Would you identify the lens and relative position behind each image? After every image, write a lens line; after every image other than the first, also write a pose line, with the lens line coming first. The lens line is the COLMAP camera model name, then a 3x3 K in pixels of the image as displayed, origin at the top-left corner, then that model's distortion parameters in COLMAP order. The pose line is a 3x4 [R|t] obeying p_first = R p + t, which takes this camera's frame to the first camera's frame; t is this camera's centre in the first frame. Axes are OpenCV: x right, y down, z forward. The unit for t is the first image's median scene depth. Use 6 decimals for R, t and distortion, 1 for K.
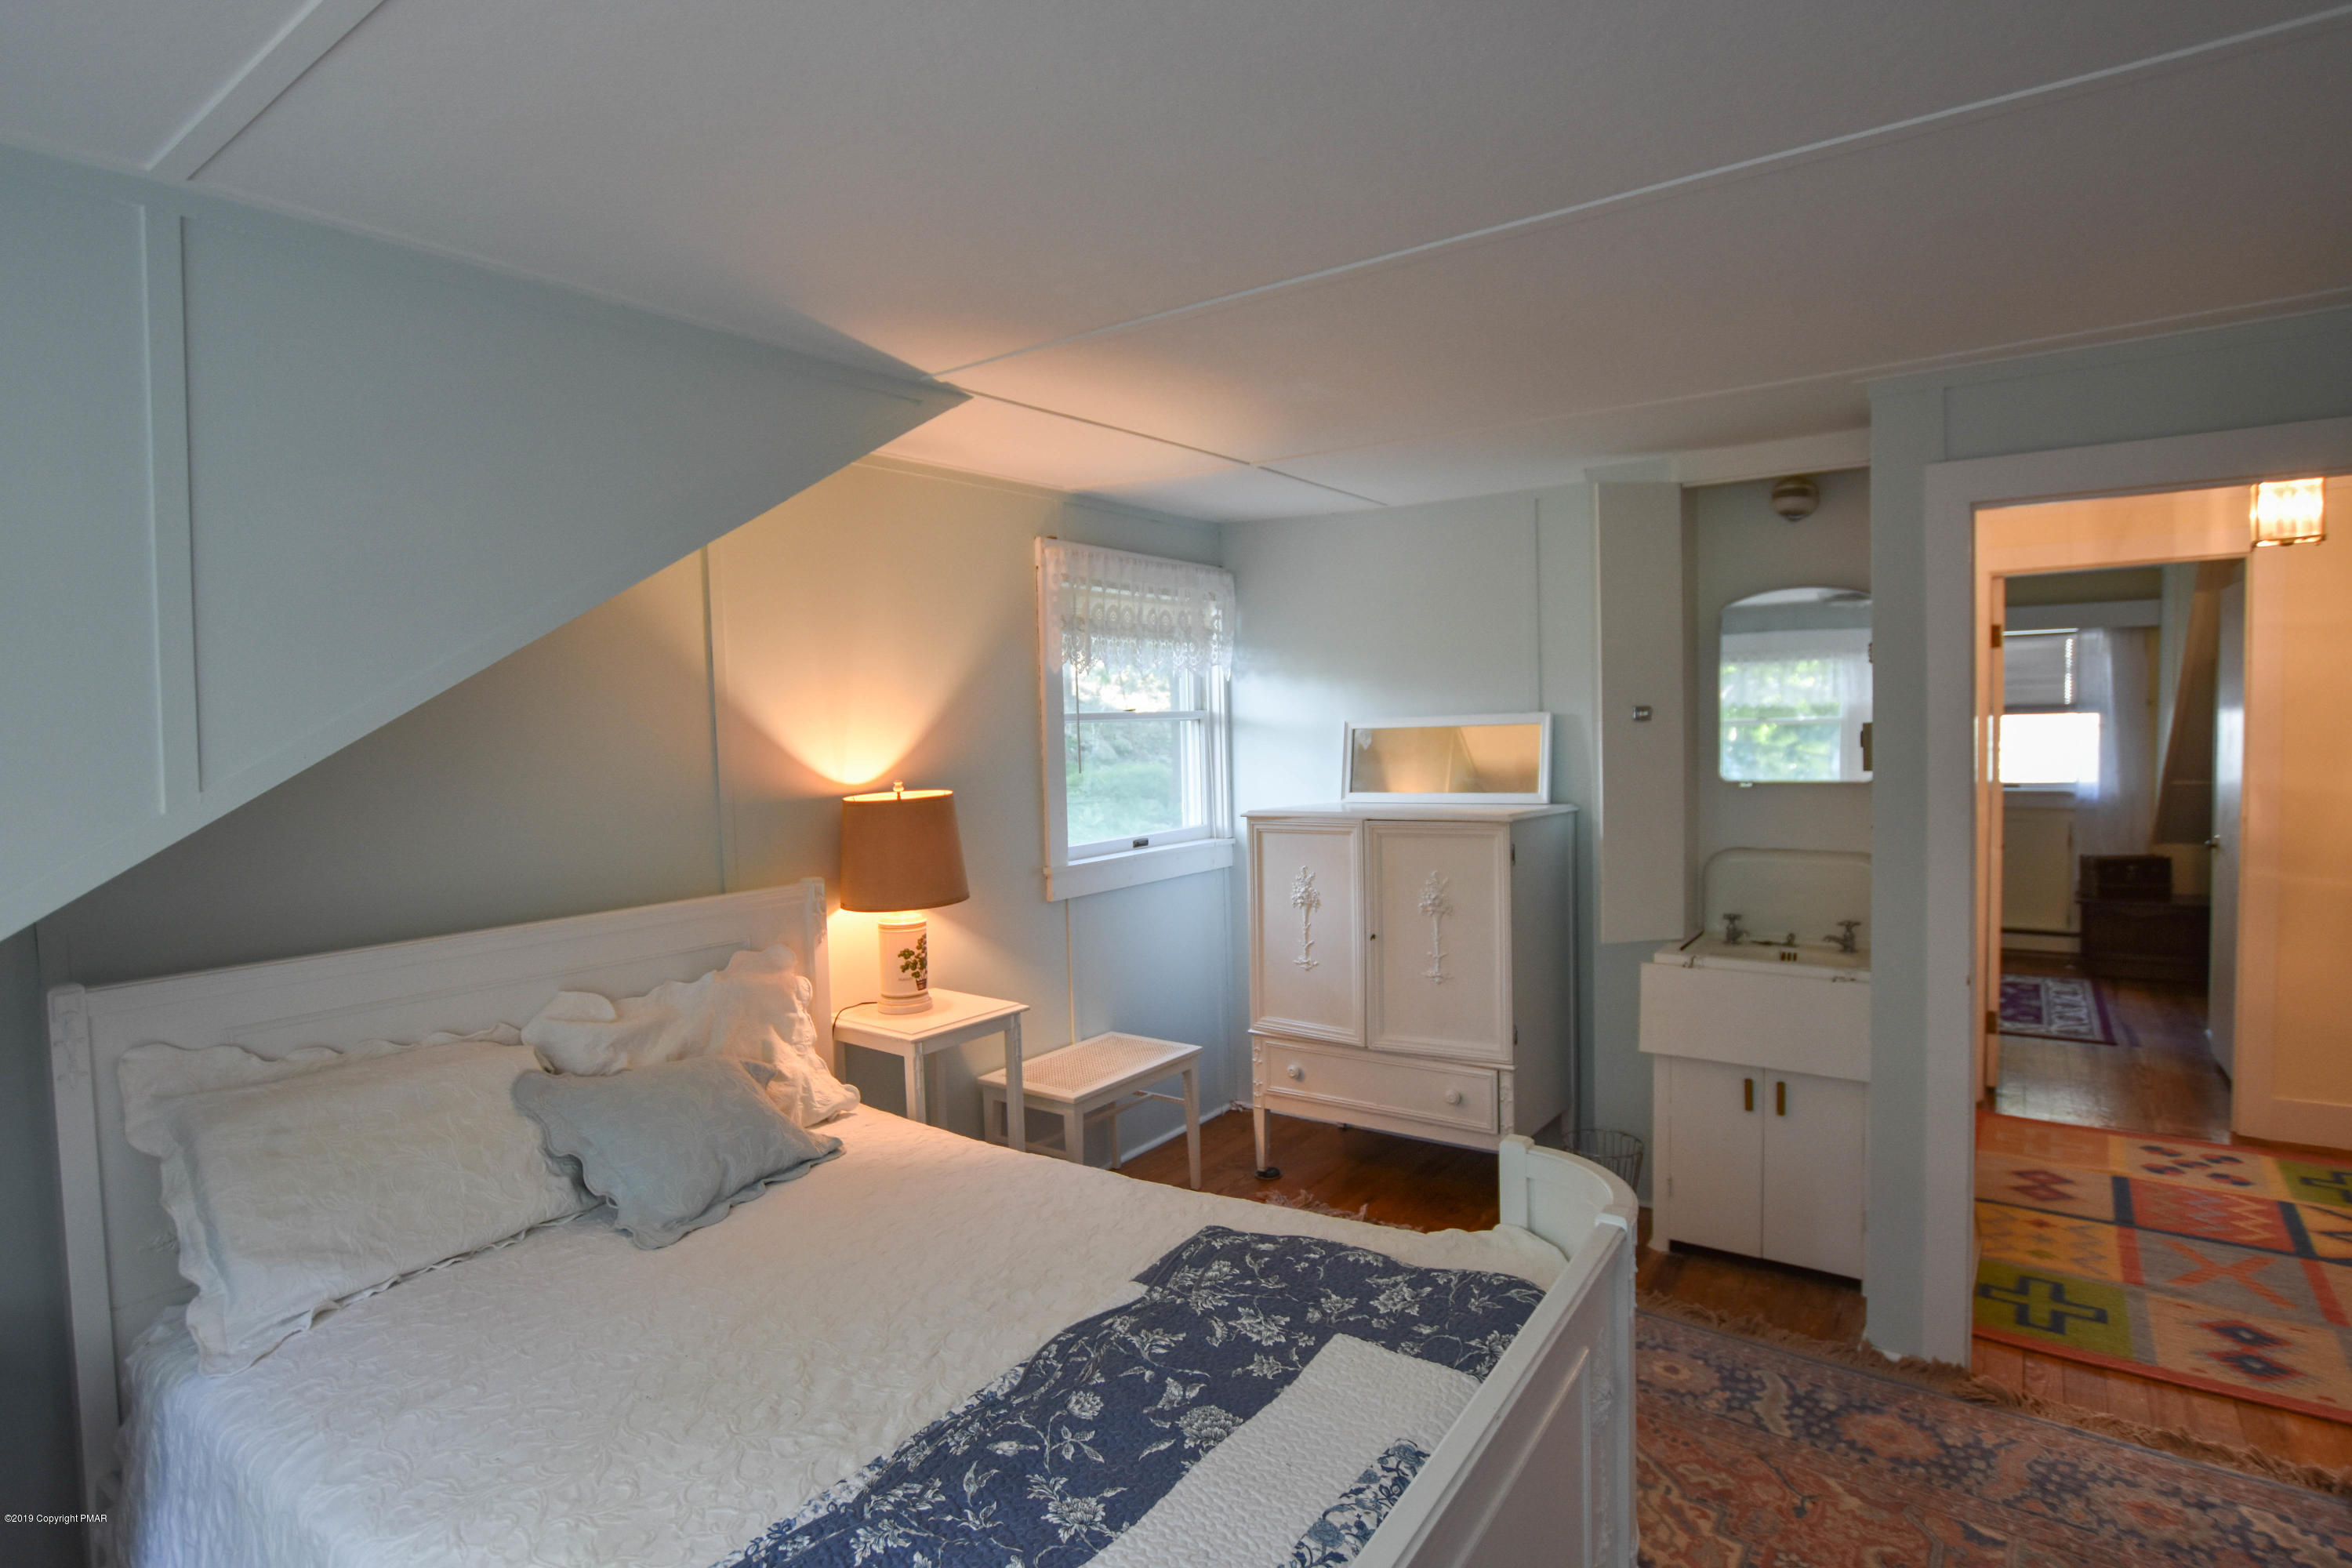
lens RADIAL K [[1193.3, 0, 1176.0], [0, 1193.3, 784.0], [0, 0, 1]] dist [-0.019730, 0.001697]
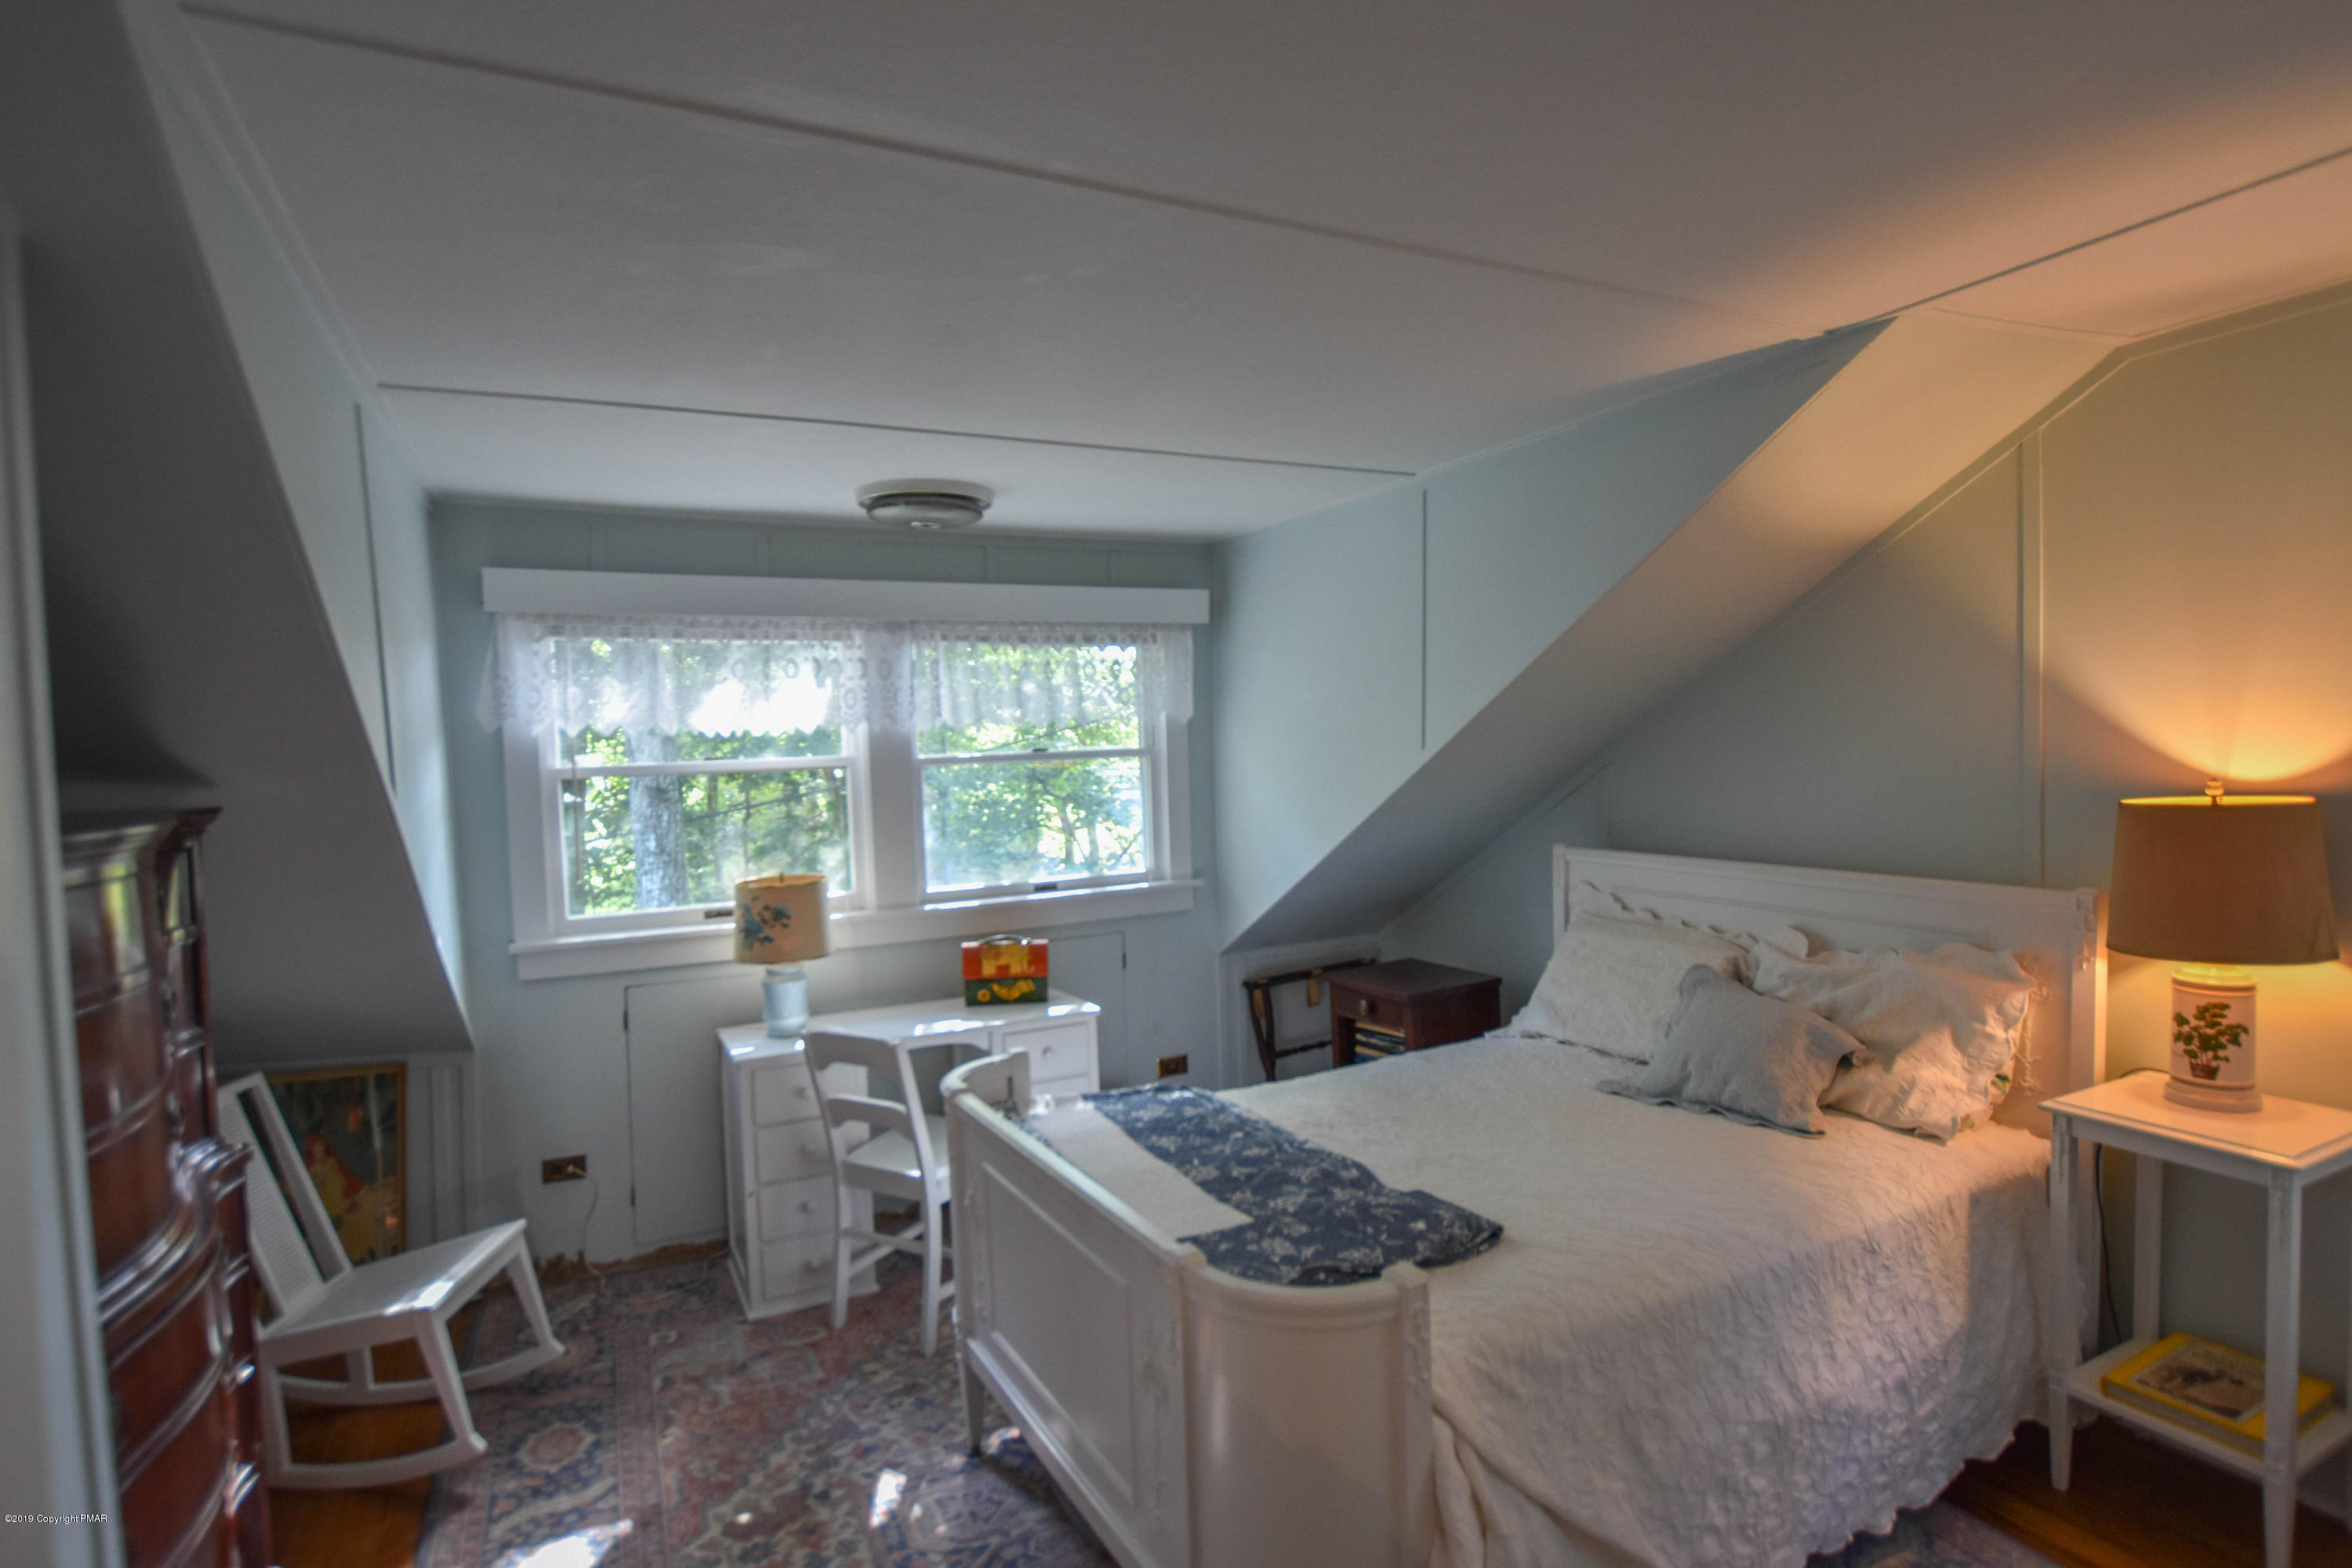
lens RADIAL K [[1193.3, 0, 1176.0], [0, 1193.3, 784.0], [0, 0, 1]] dist [-0.019730, 0.001697]
pose [[-0.454813, 0.078161, -0.887150, 0.806883], [0.000496, 0.996163, 0.087511, -0.074014], [0.890587, 0.039361, -0.453107, 0.941630]]
